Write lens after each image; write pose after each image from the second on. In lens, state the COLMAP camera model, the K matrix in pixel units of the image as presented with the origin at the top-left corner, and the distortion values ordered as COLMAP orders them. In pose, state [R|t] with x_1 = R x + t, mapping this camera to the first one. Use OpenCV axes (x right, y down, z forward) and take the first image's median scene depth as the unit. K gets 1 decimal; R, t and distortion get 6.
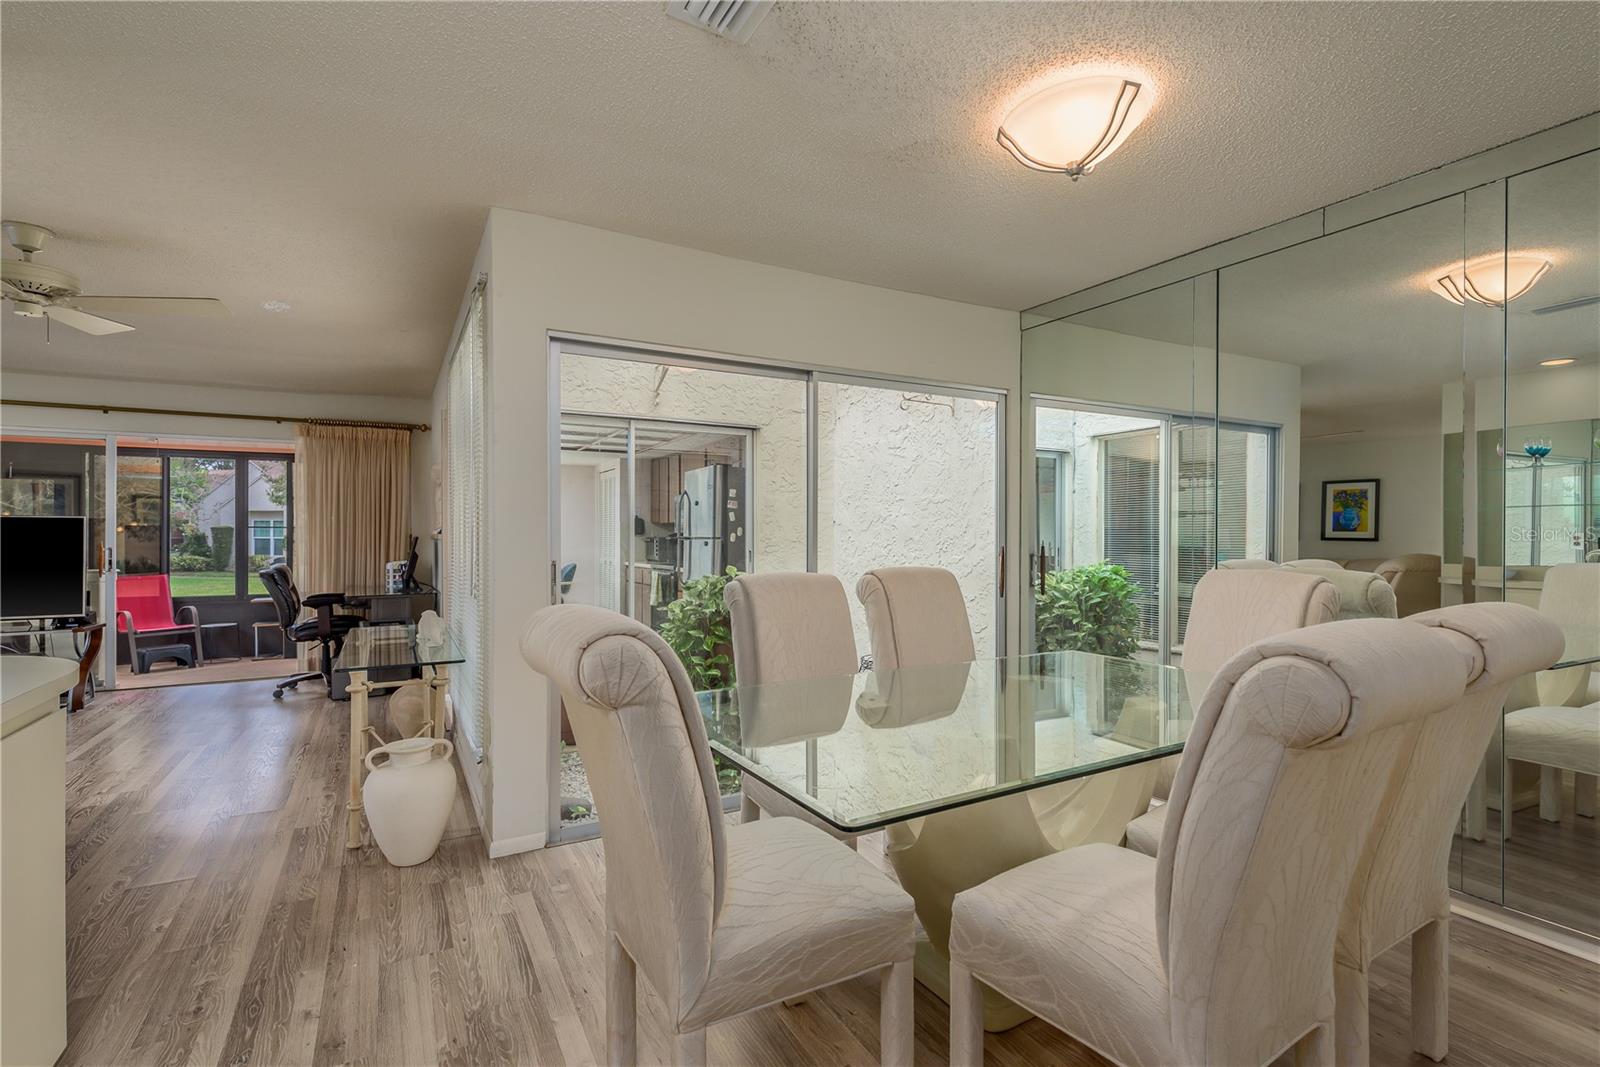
lens RADIAL K [[777.4, 0, 800.0], [0, 777.4, 533.5], [0, 0, 1]] dist [0.015401, -0.000518]
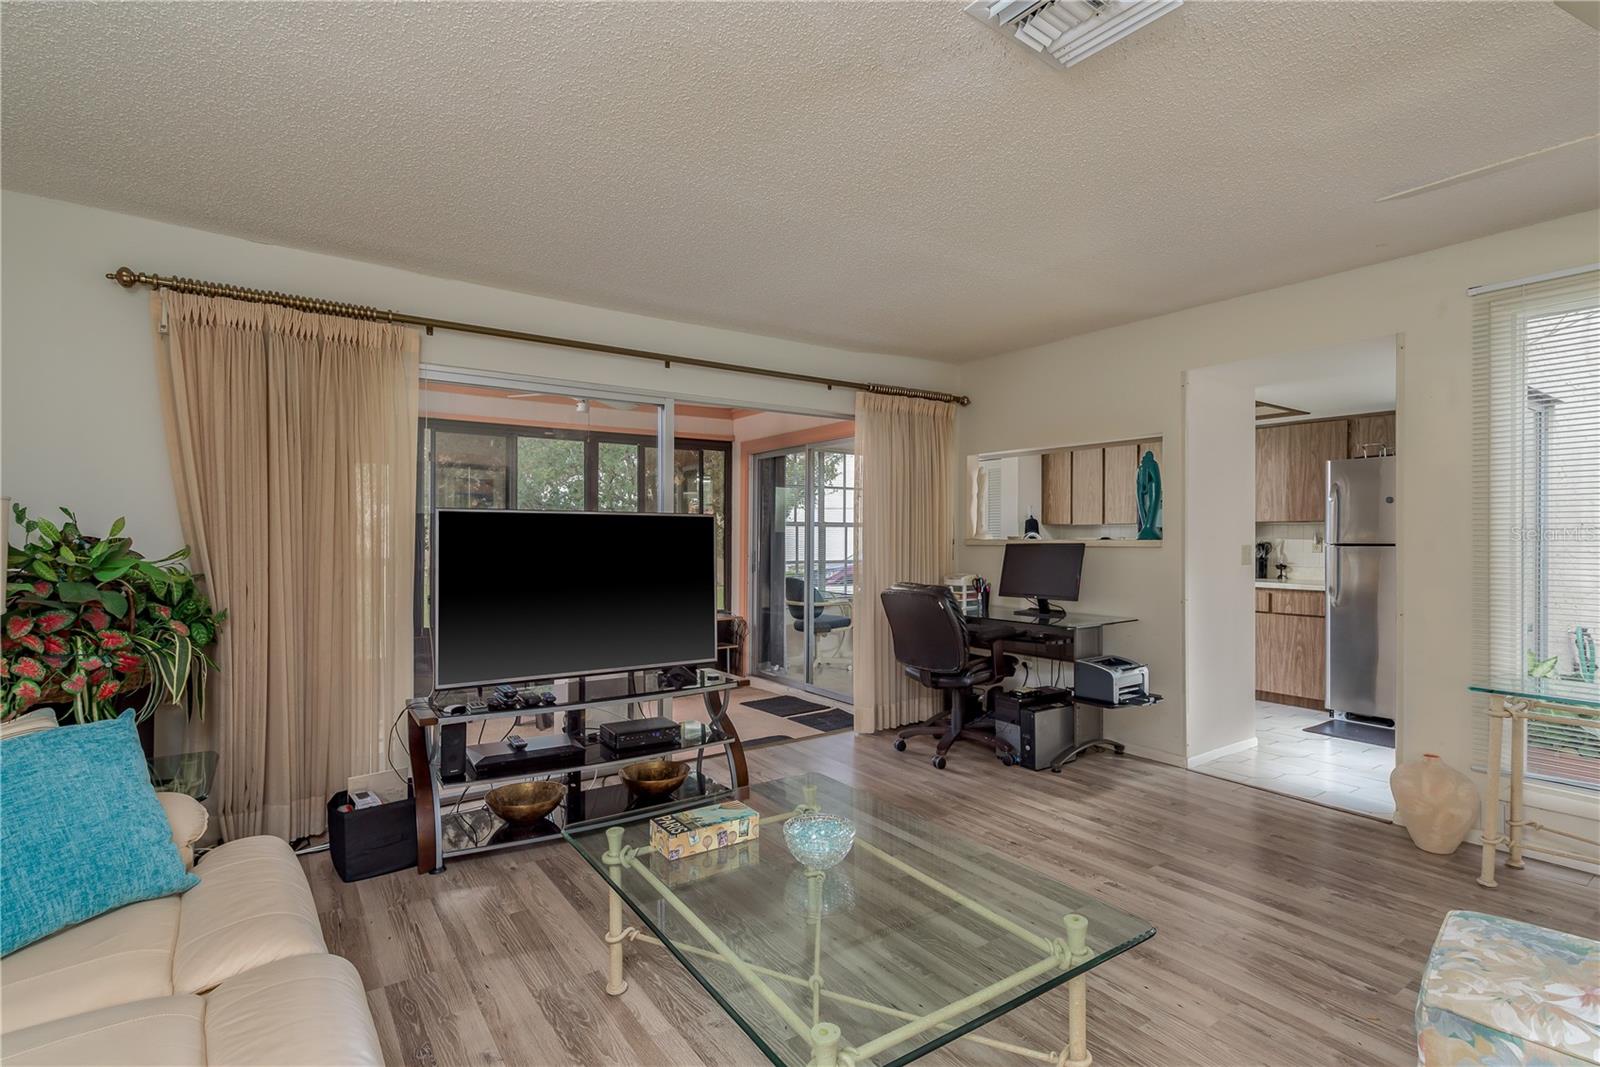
lens RADIAL K [[777.4, 0, 800.0], [0, 777.4, 533.5], [0, 0, 1]] dist [0.015401, -0.000518]
pose [[0.986965, -0.001486, 0.160926, -0.680760], [0.002202, 0.999988, -0.004272, -0.001667], [-0.160918, 0.004571, 0.986957, 0.235953]]
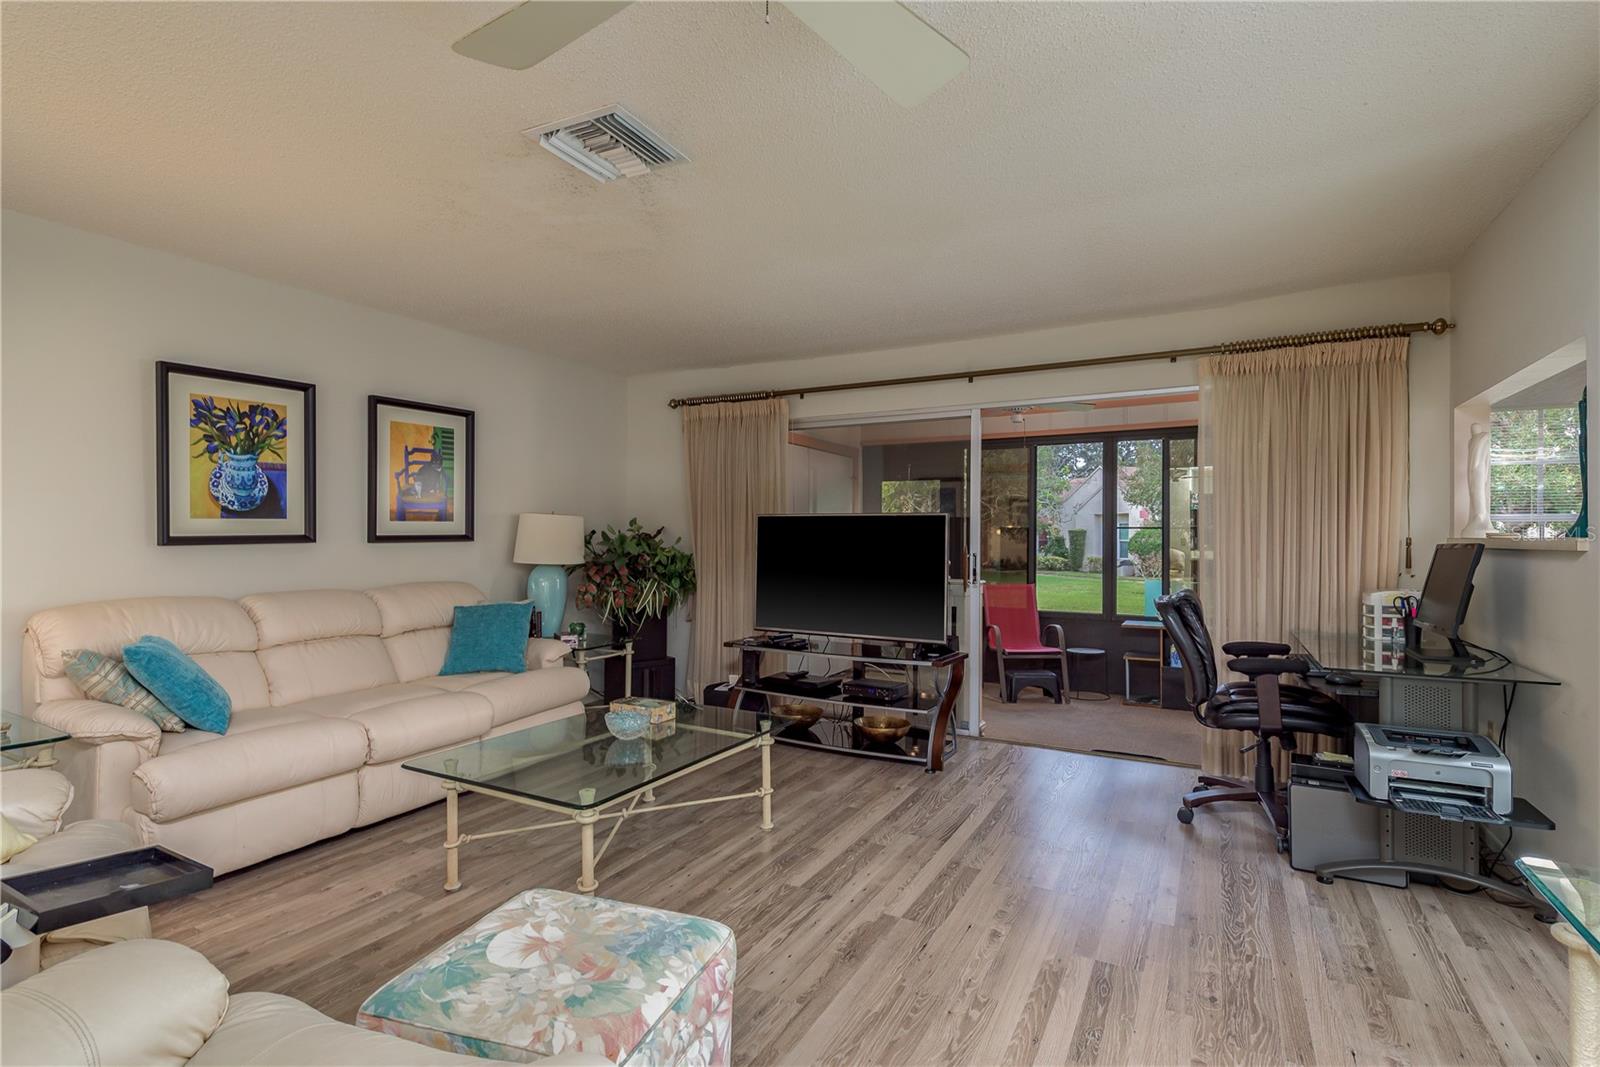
lens RADIAL K [[777.4, 0, 800.0], [0, 777.4, 533.5], [0, 0, 1]] dist [0.015401, -0.000518]
pose [[0.562710, 0.000757, -0.826654, -0.262572], [-0.004100, 0.999990, -0.001875, 0.000339], [0.826644, 0.004444, 0.562708, 0.330157]]
